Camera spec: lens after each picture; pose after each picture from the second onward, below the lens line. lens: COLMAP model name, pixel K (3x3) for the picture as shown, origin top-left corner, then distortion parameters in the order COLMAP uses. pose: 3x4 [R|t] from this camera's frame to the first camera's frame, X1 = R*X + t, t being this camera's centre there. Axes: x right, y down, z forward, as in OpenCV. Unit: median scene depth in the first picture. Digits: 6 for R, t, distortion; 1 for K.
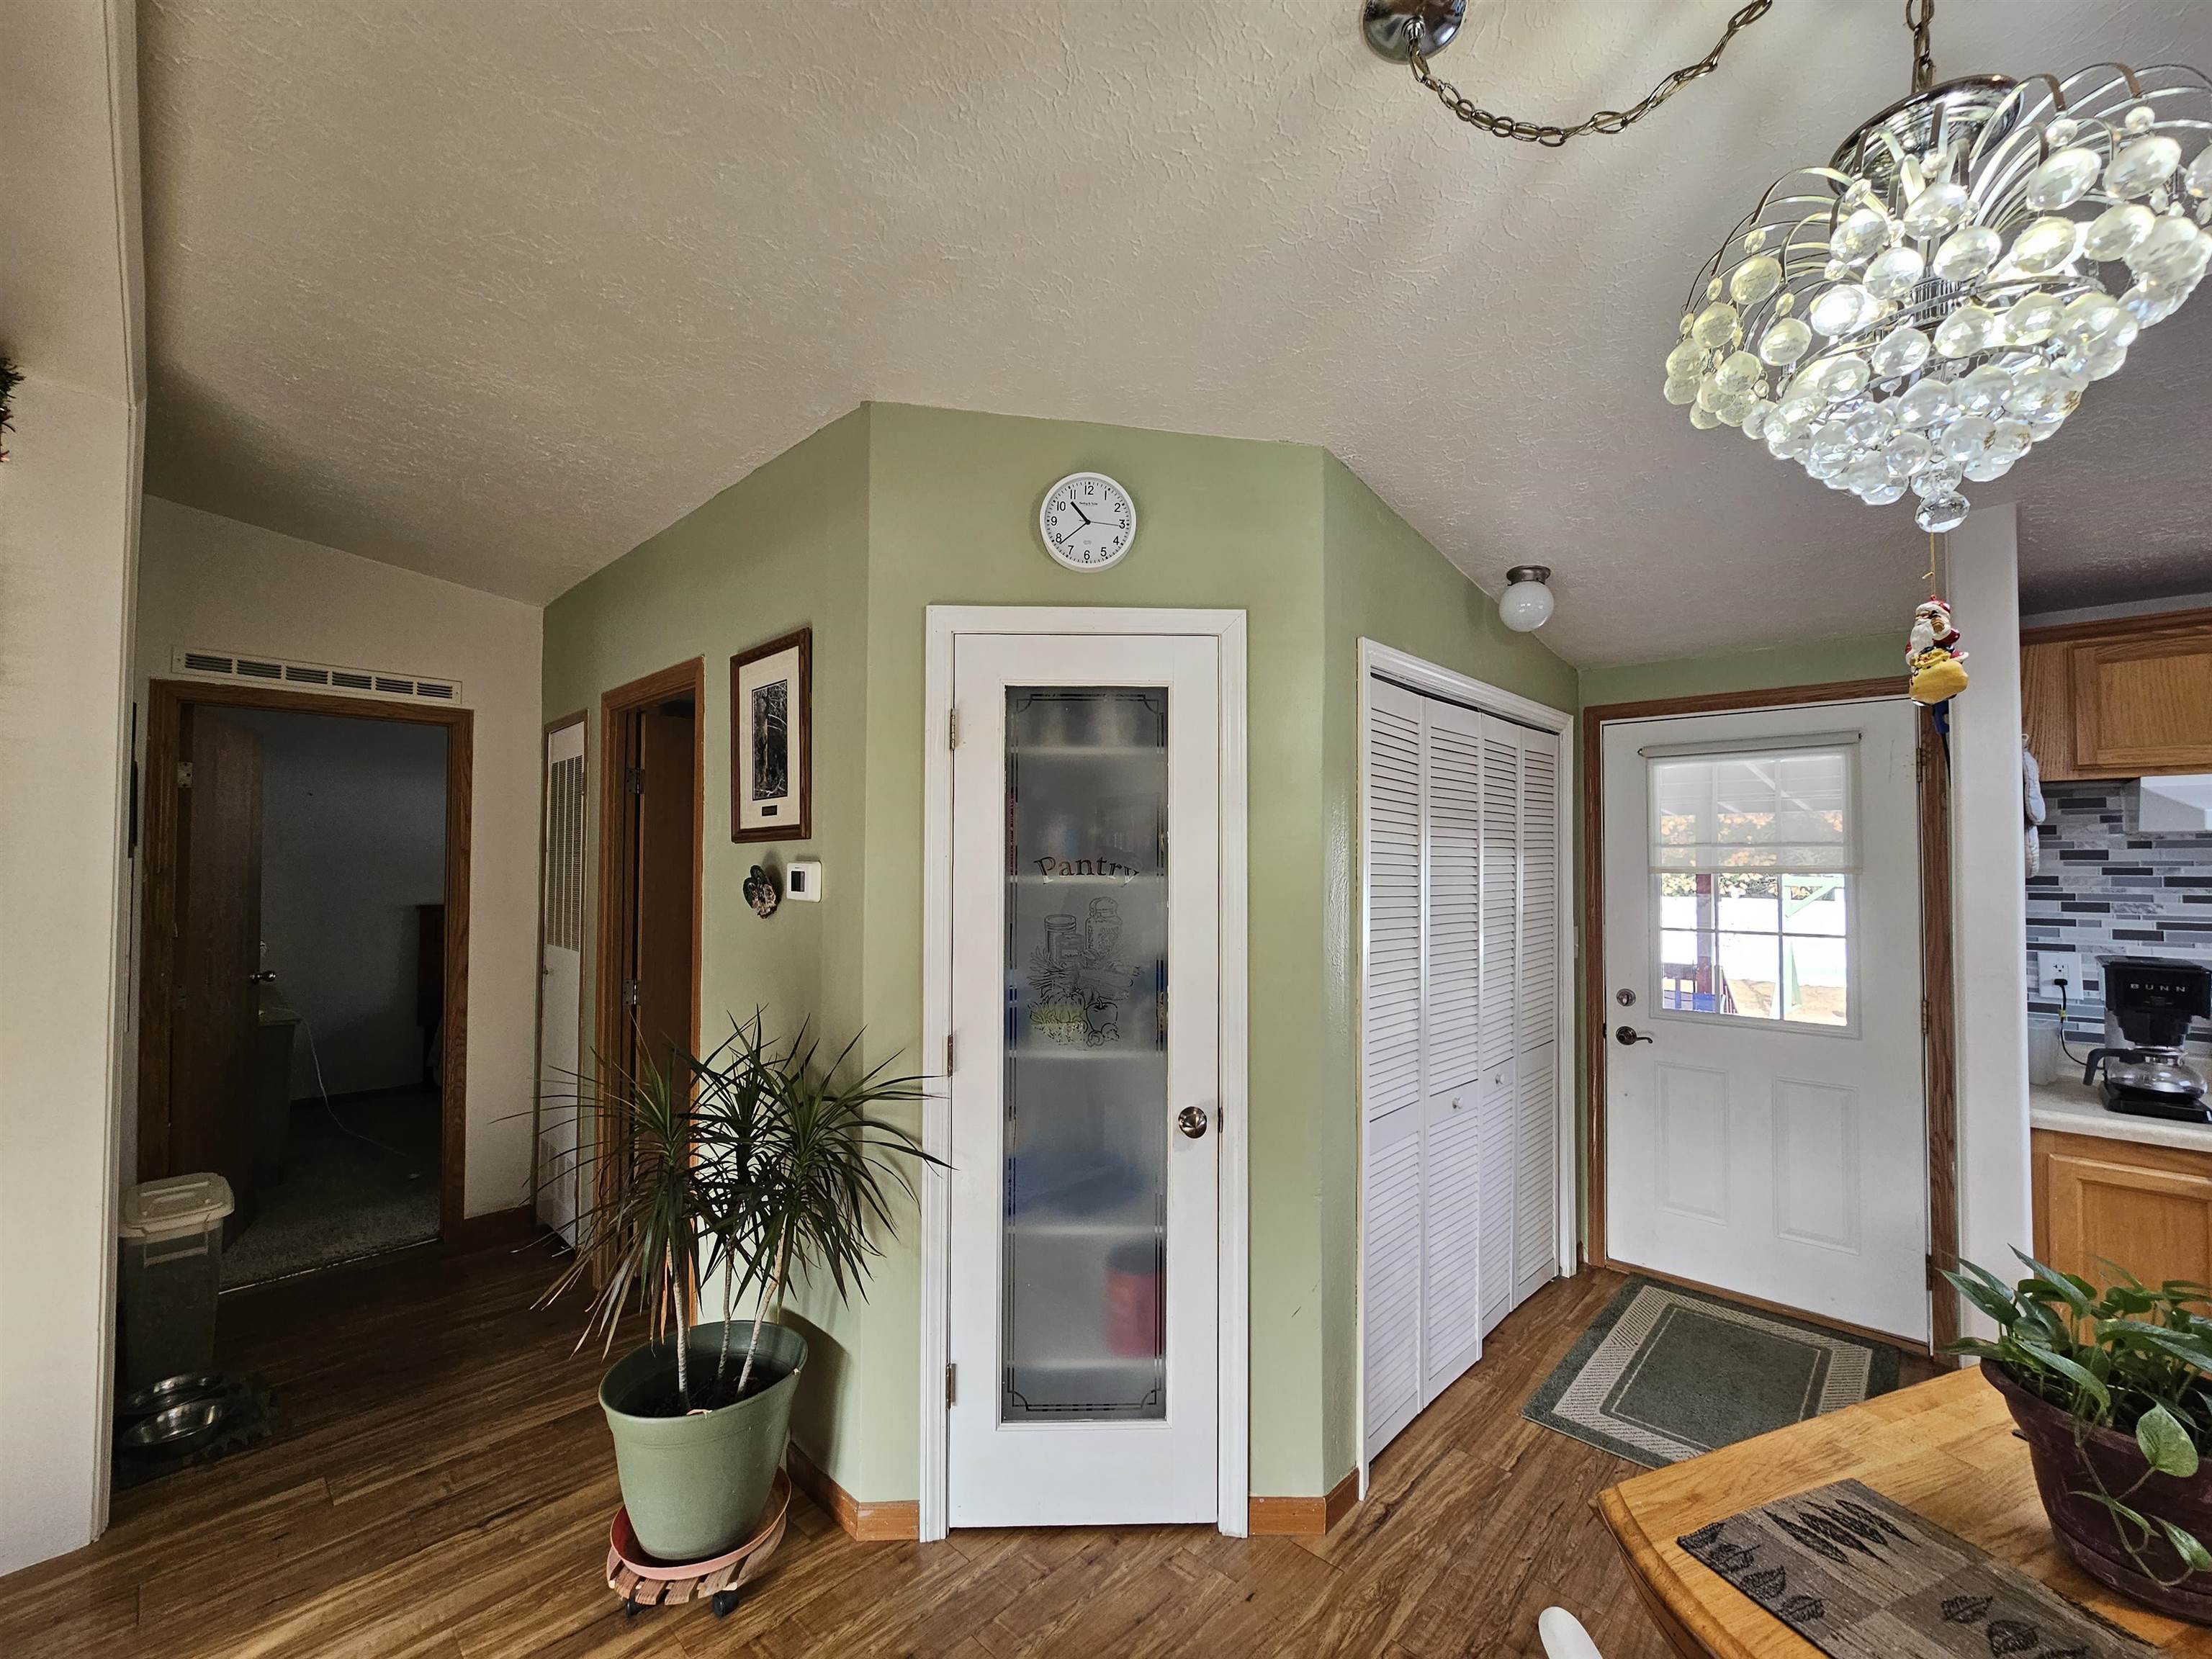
lens RADIAL K [[904.7, 0, 1125.8], [0, 904.7, 837.6], [0, 0, 1]] dist [-0.006092, 0.001949]
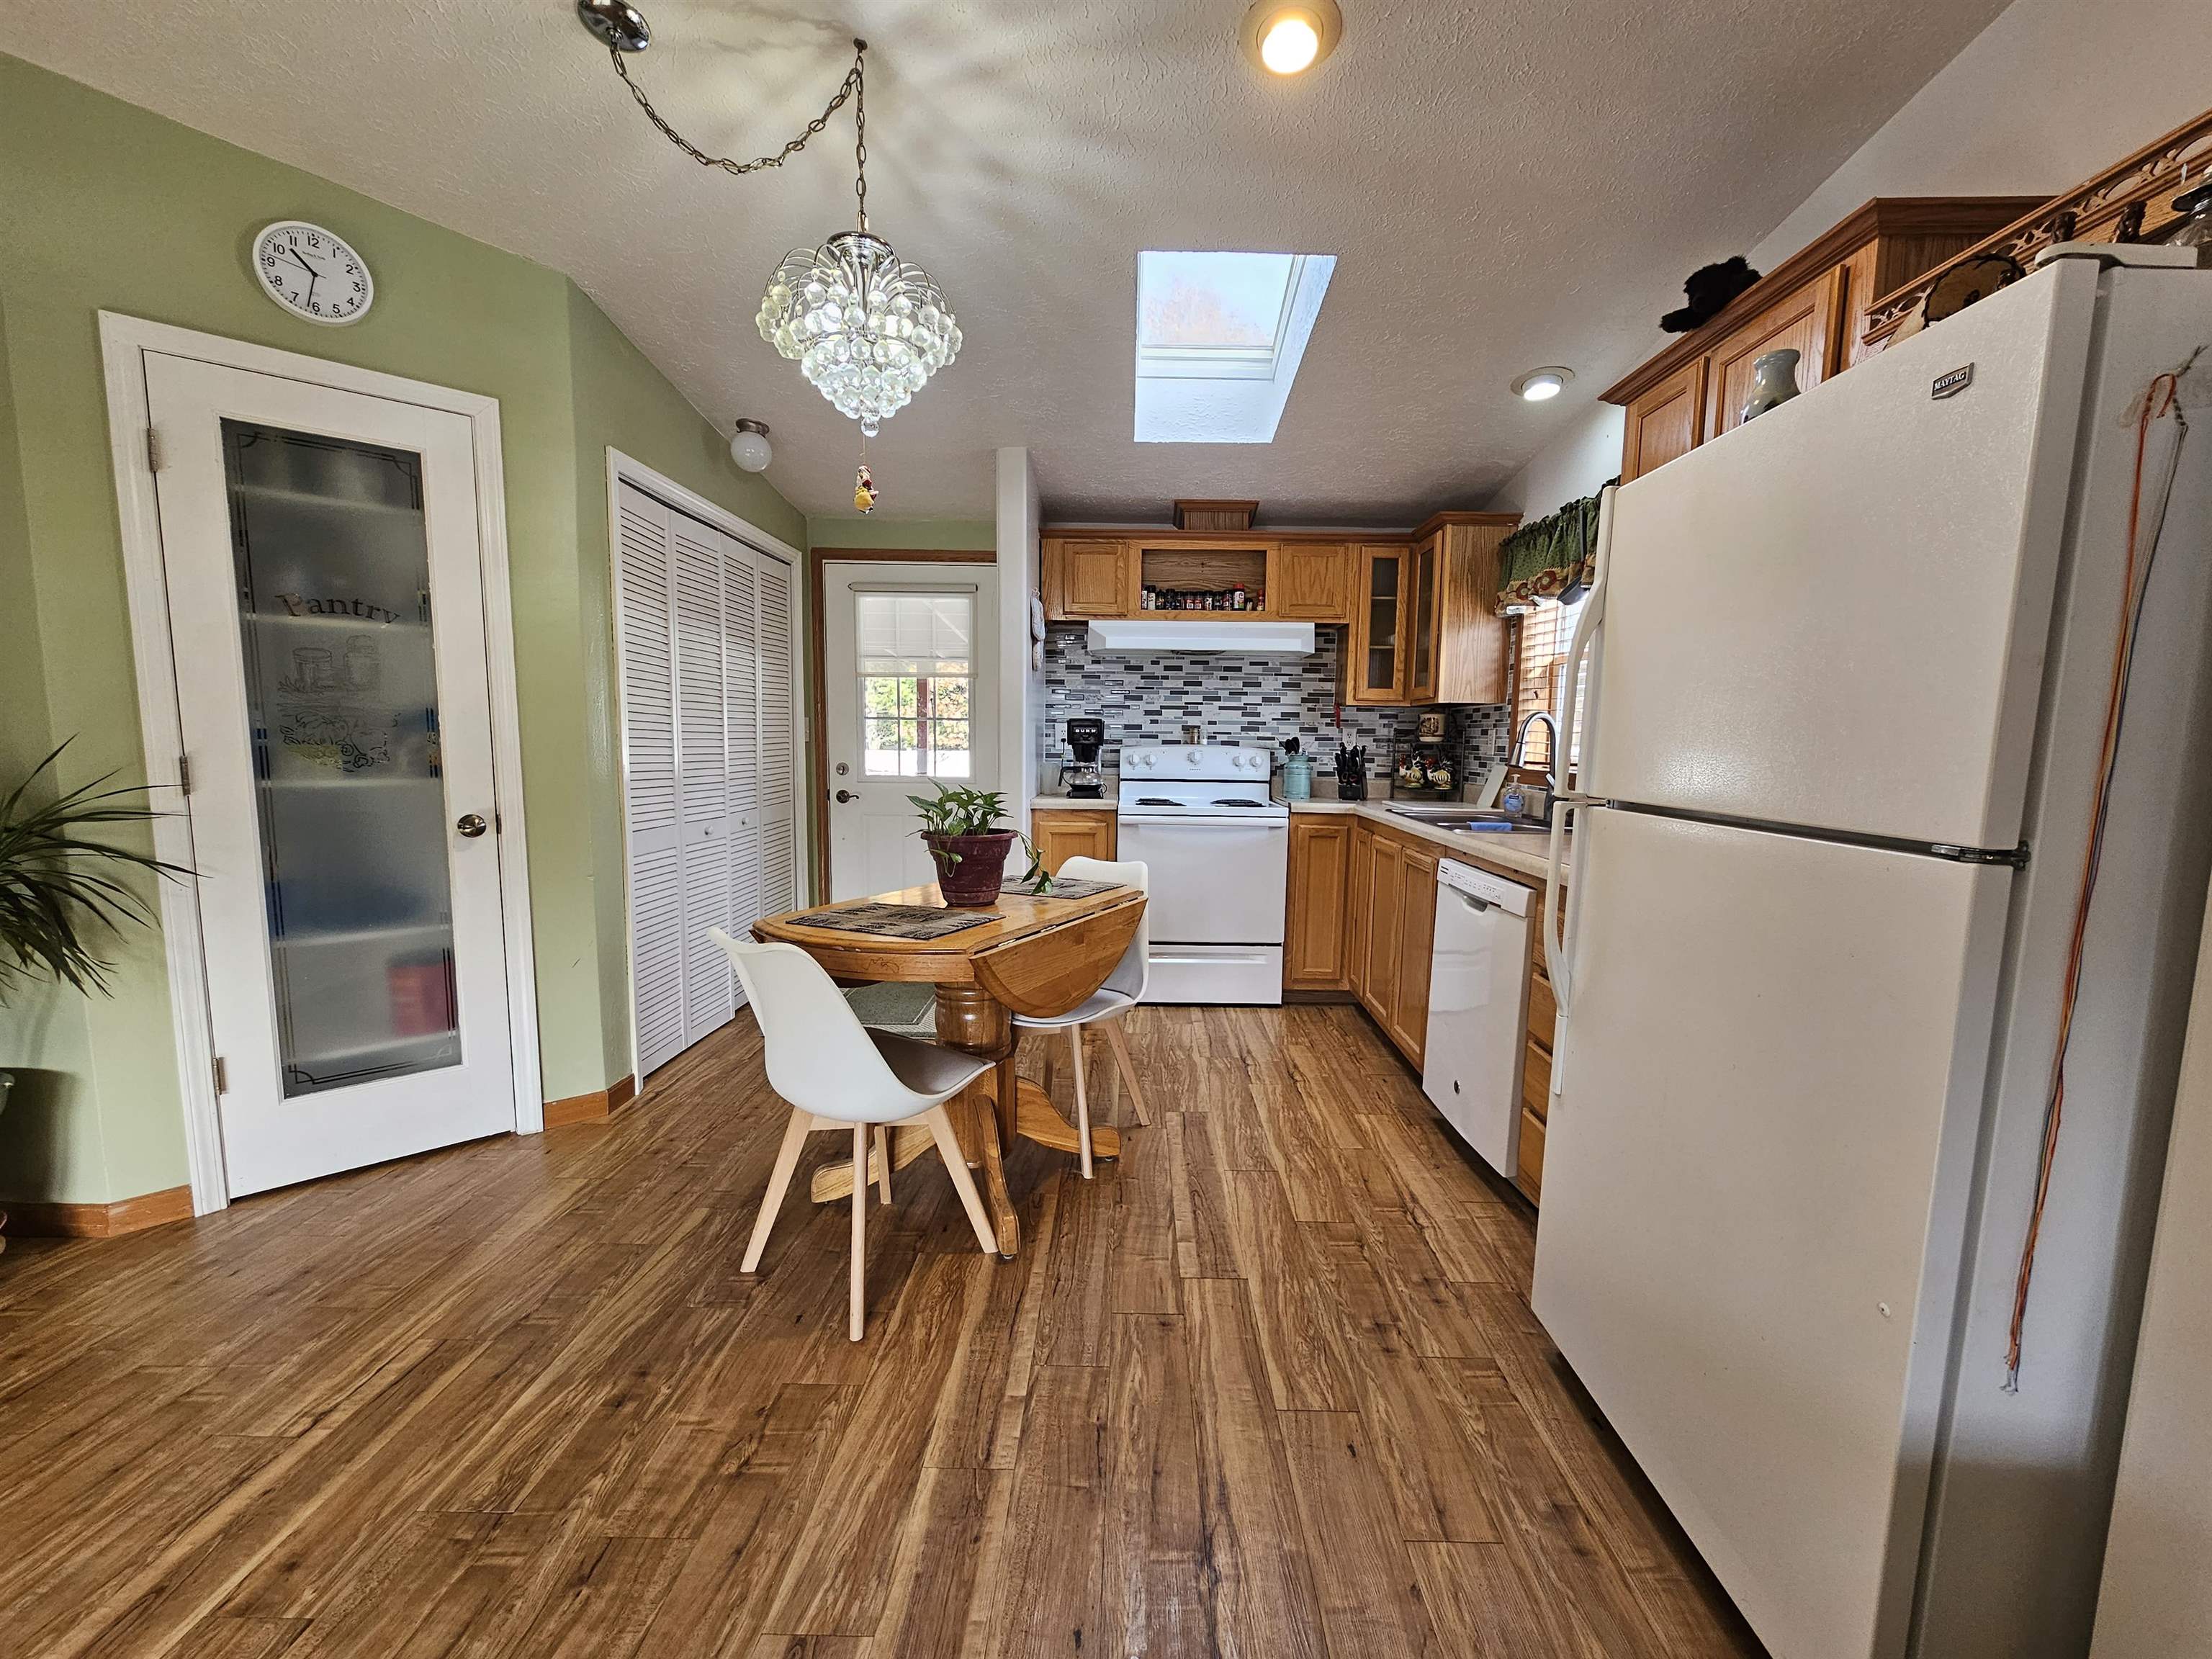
lens RADIAL K [[904.7, 0, 1125.8], [0, 904.7, 837.6], [0, 0, 1]] dist [-0.006092, 0.001949]
pose [[0.738421, -0.067597, 0.670943, -0.088443], [-0.028891, 0.990878, 0.131627, 0.134040], [-0.673721, -0.116580, 0.729732, -0.470260]]
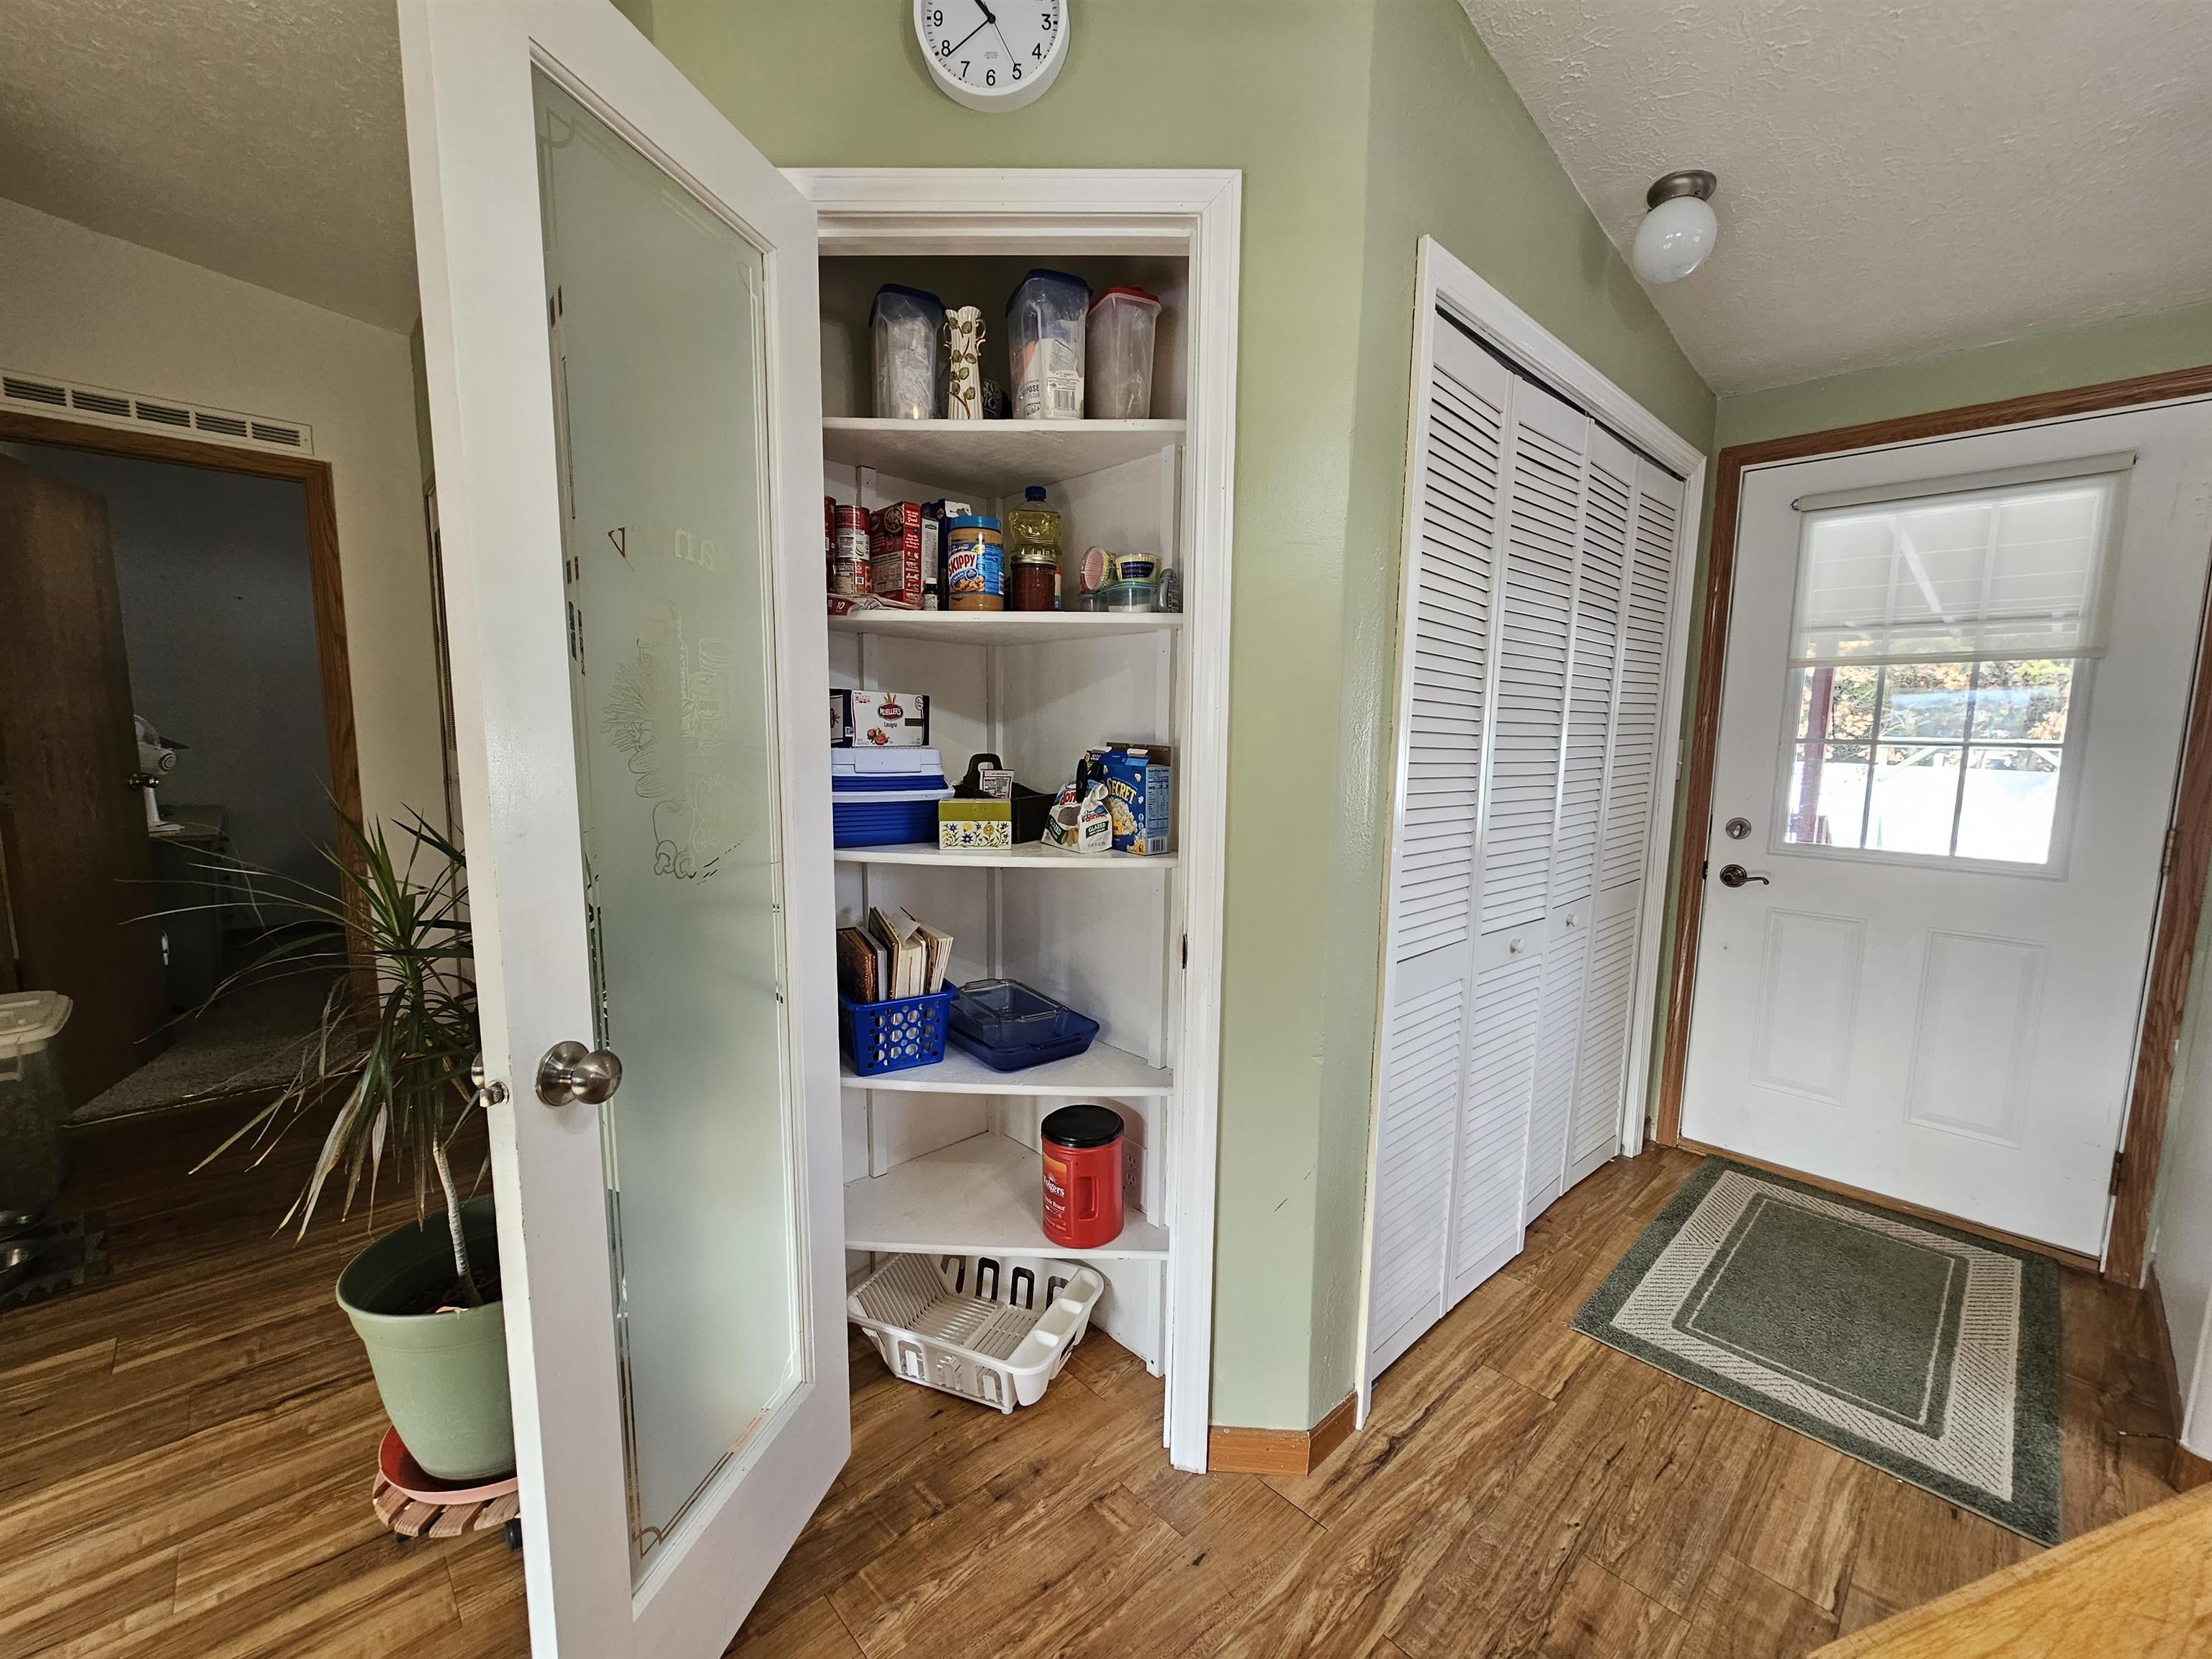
lens RADIAL K [[904.7, 0, 1125.8], [0, 904.7, 837.6], [0, 0, 1]] dist [-0.006092, 0.001949]
pose [[0.998530, 0.018691, -0.050870, 0.088670], [-0.010921, 0.988787, 0.148935, 0.112026], [0.053083, -0.148160, 0.987538, 0.289478]]
